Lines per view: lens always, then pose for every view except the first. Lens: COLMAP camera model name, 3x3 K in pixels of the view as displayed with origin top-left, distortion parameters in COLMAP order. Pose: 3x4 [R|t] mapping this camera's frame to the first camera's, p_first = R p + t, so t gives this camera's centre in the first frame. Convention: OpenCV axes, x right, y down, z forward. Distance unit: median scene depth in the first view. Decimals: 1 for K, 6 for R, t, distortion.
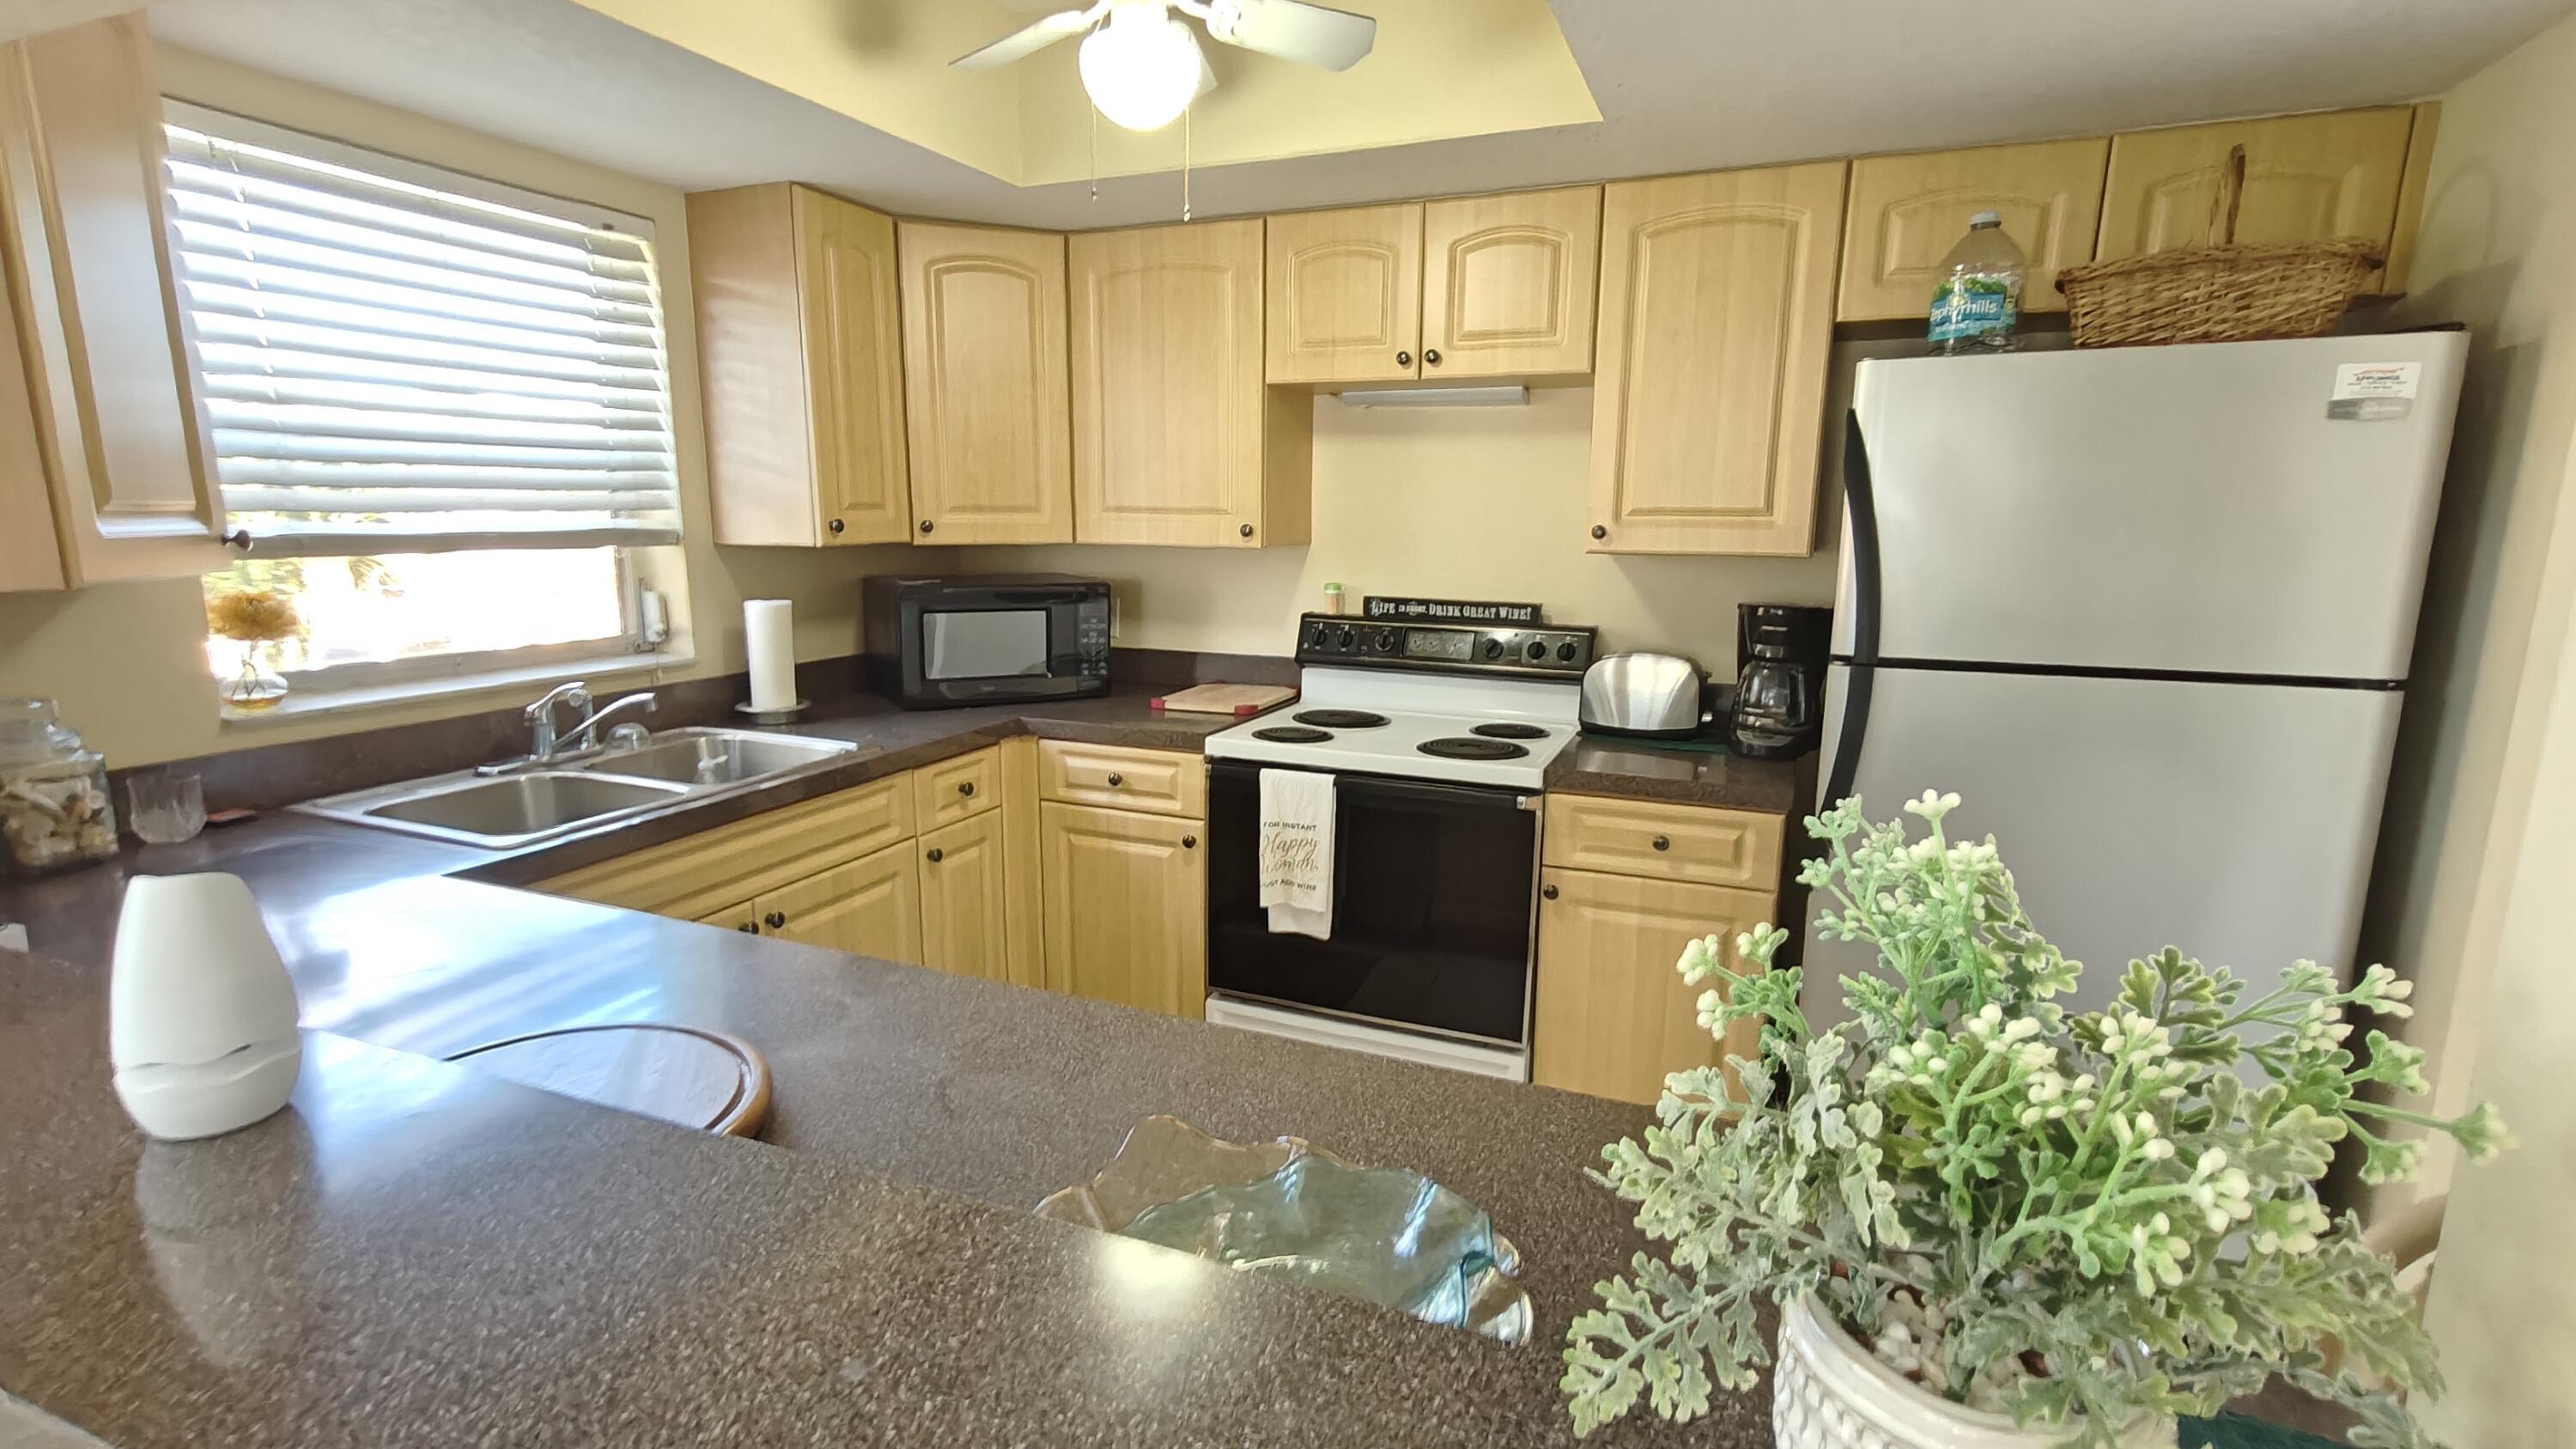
lens RADIAL K [[1190.1, 0, 1283.5], [0, 1190.1, 742.8], [0, 0, 1]] dist [0.005019, 0.001107]
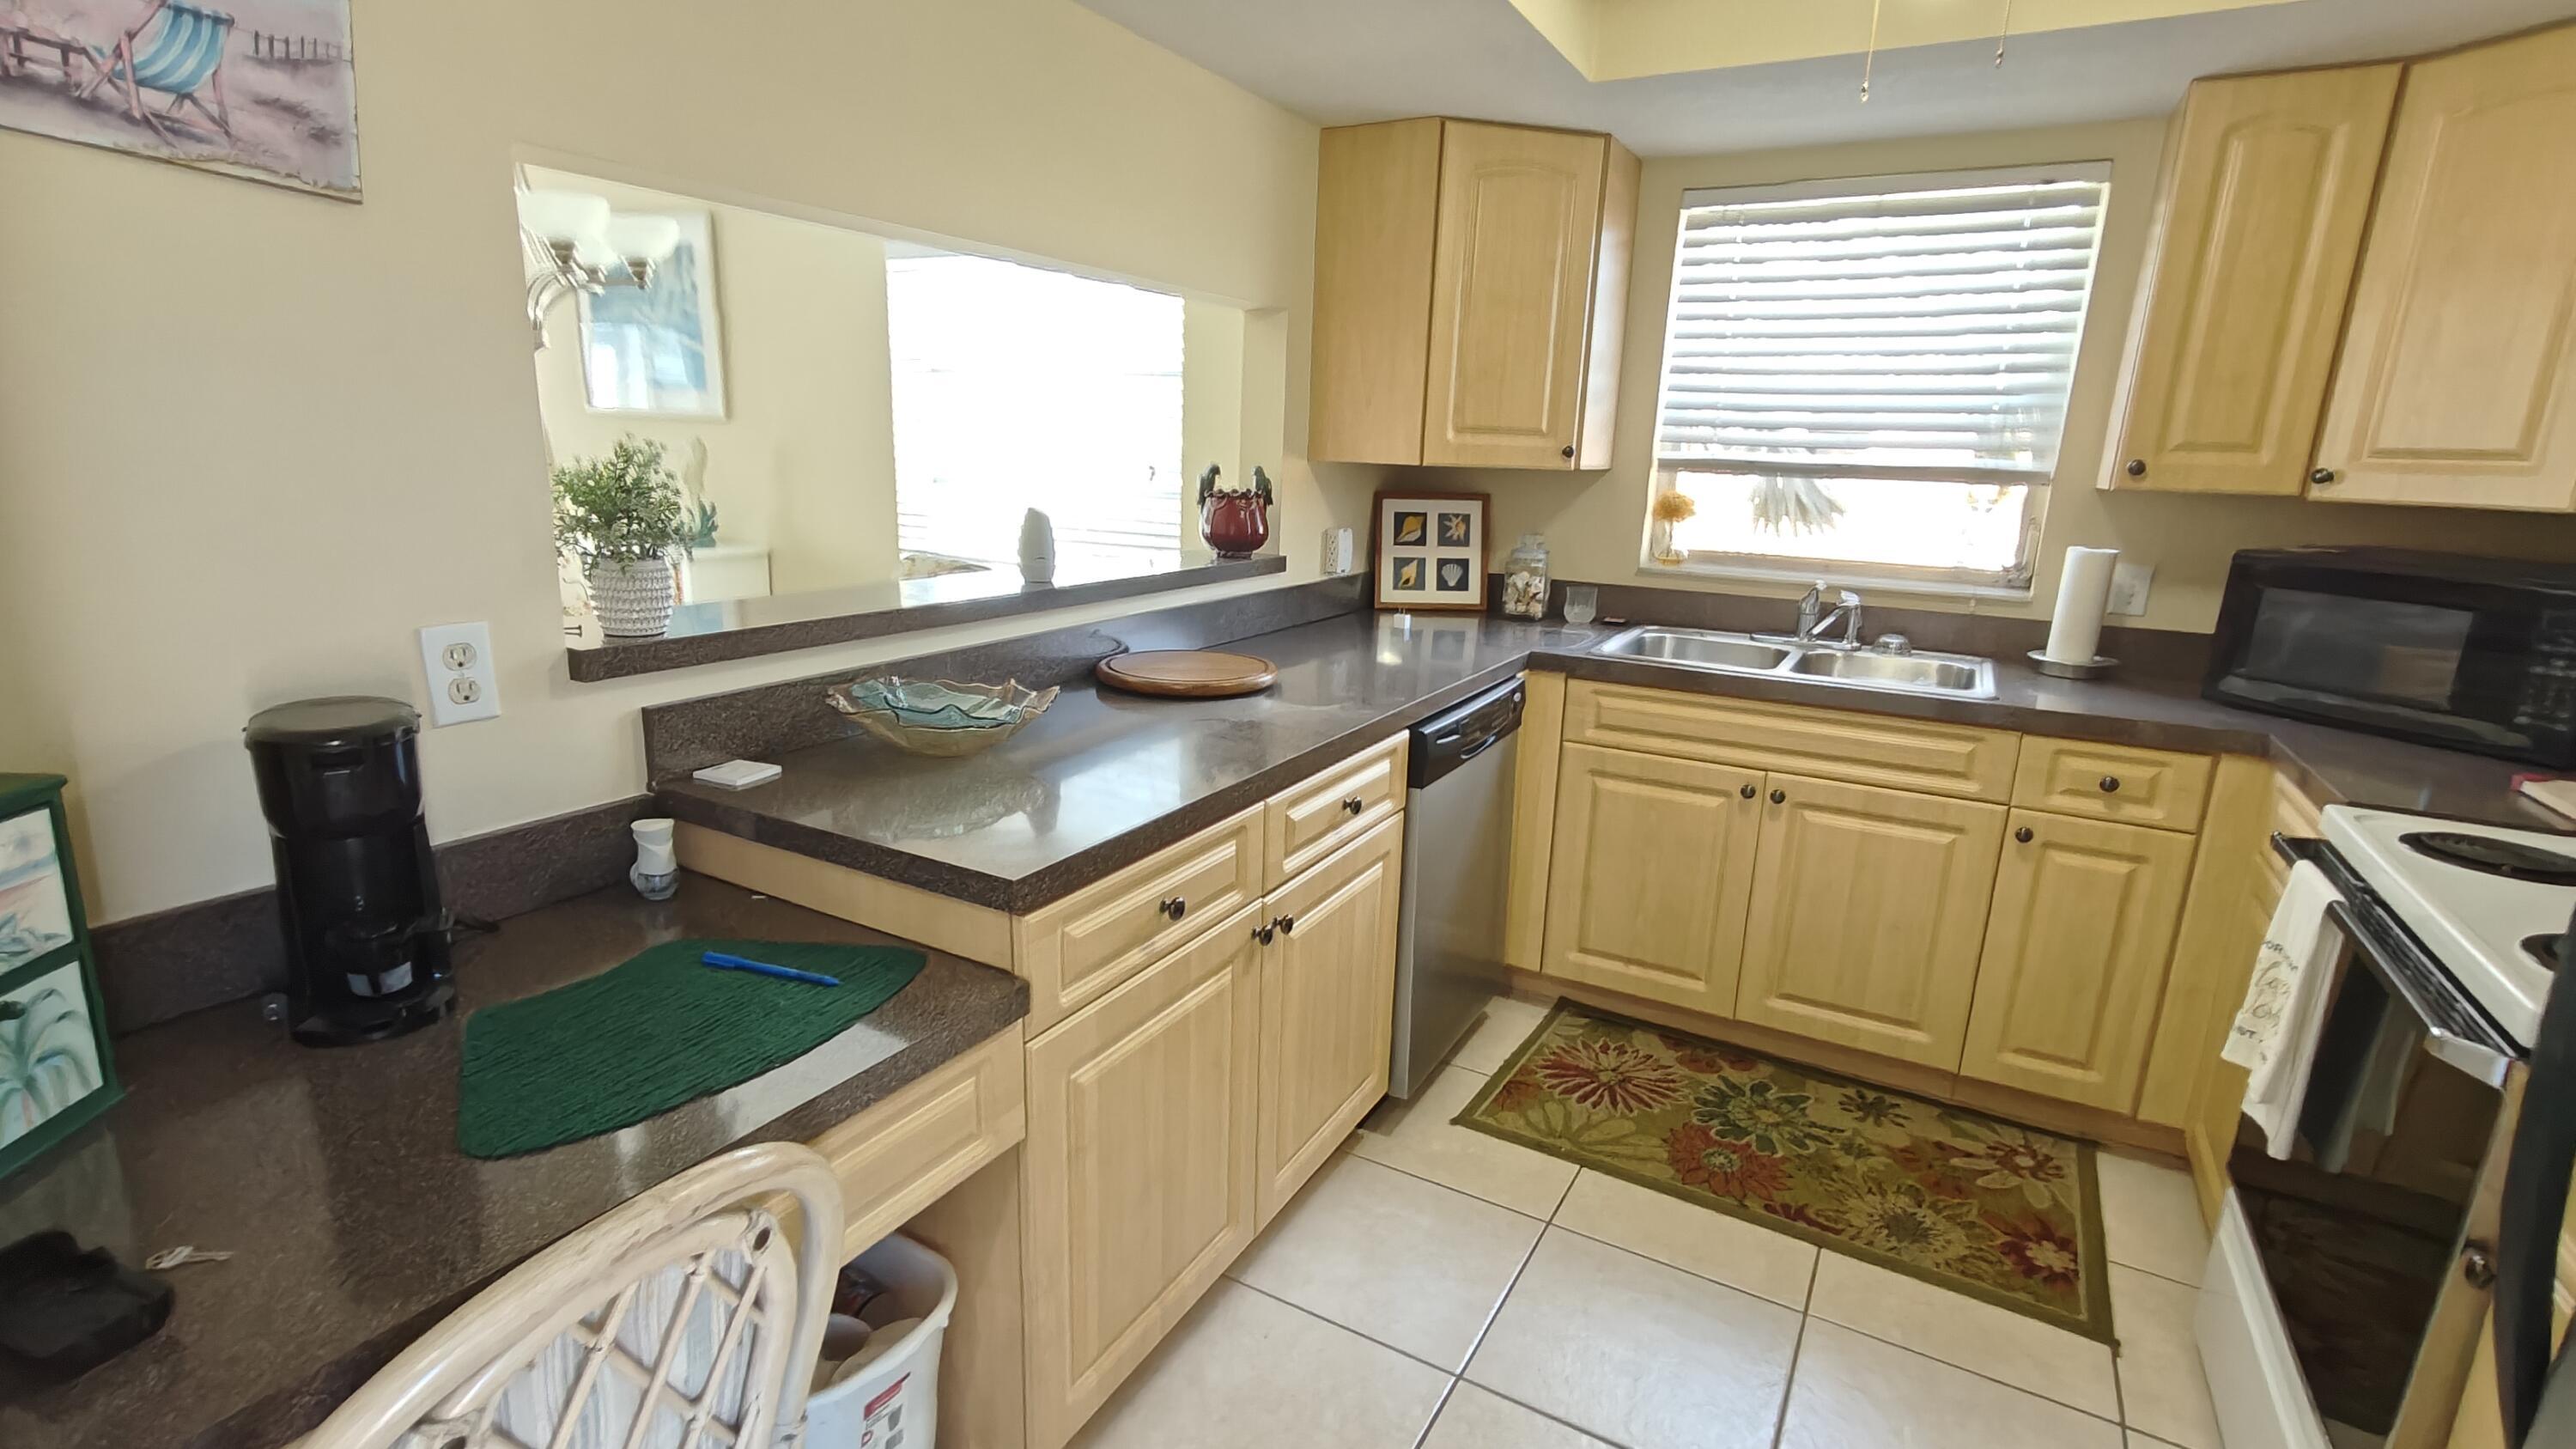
lens RADIAL K [[1190.1, 0, 1283.5], [0, 1190.1, 742.8], [0, 0, 1]] dist [0.005019, 0.001107]
pose [[-0.107295, 0.234557, -0.966163, 0.594474], [-0.226337, 0.940494, 0.253461, -0.069228], [0.968122, 0.245873, -0.047821, 0.464573]]
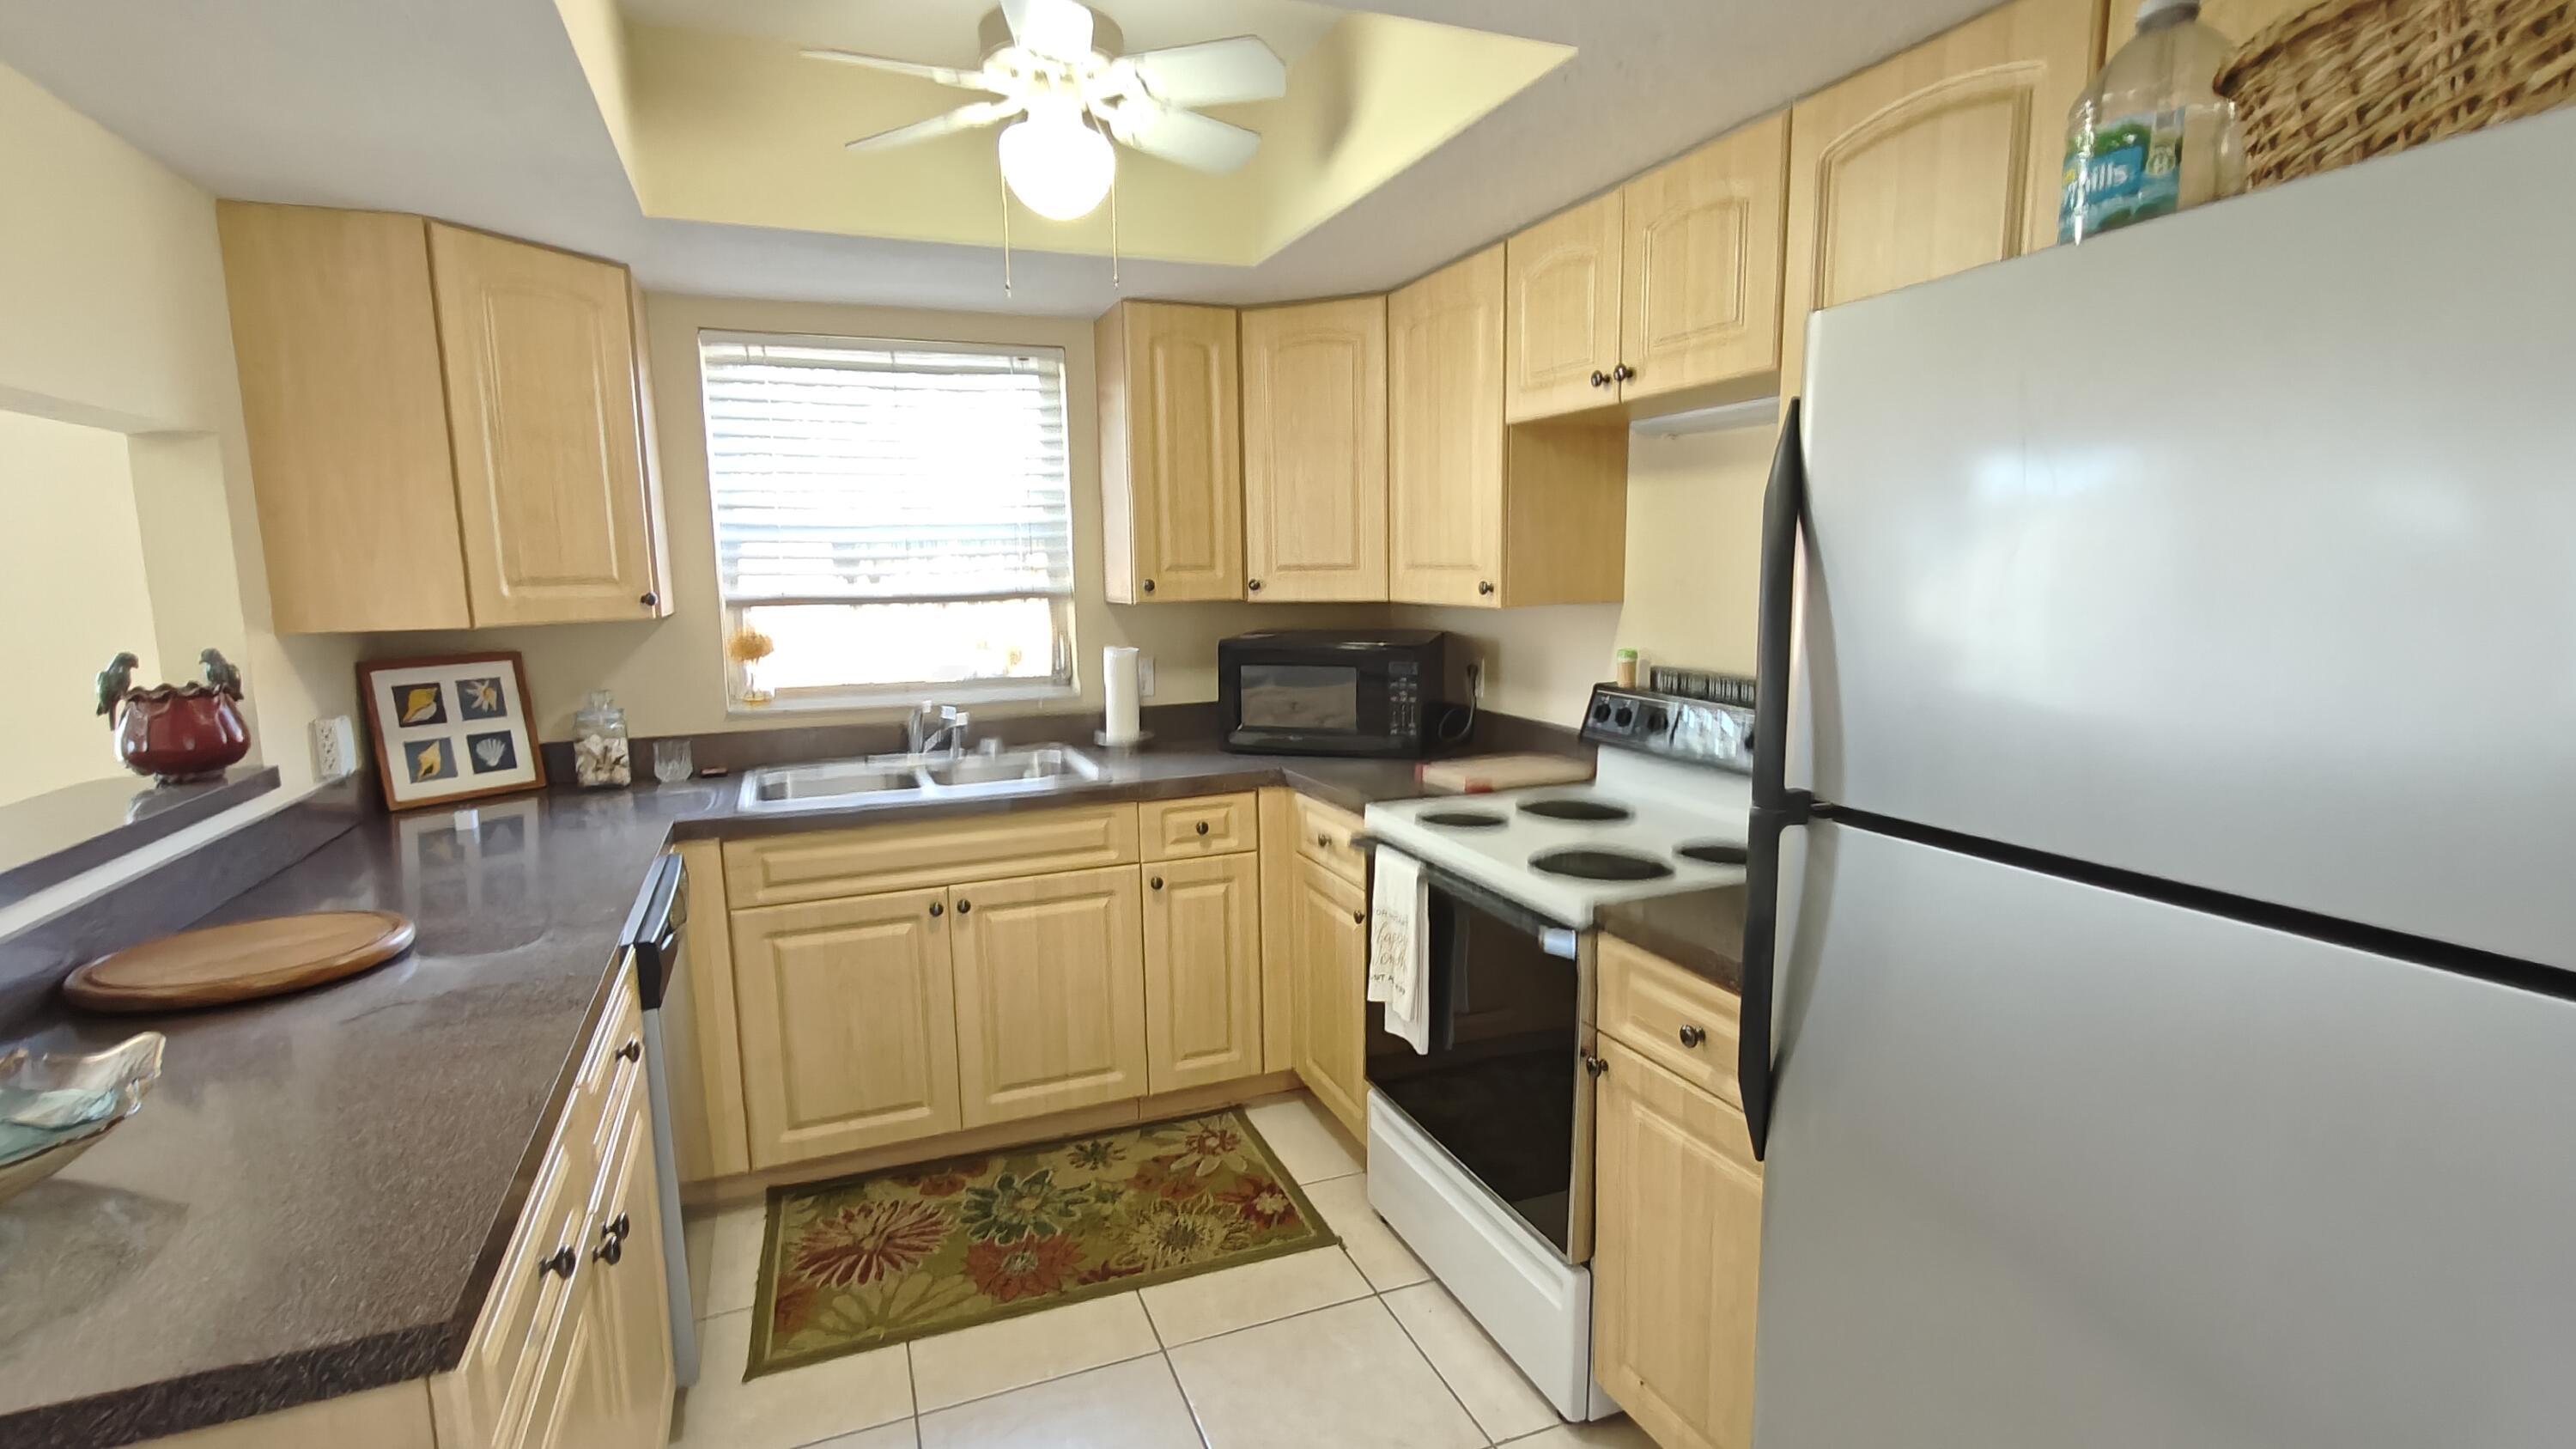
lens RADIAL K [[1190.1, 0, 1283.5], [0, 1190.1, 742.8], [0, 0, 1]] dist [0.005019, 0.001107]
pose [[0.708669, 0.087693, -0.700071, 0.525818], [-0.116922, 0.993123, 0.006043, -0.052334], [0.695786, 0.077571, 0.714048, 0.274826]]
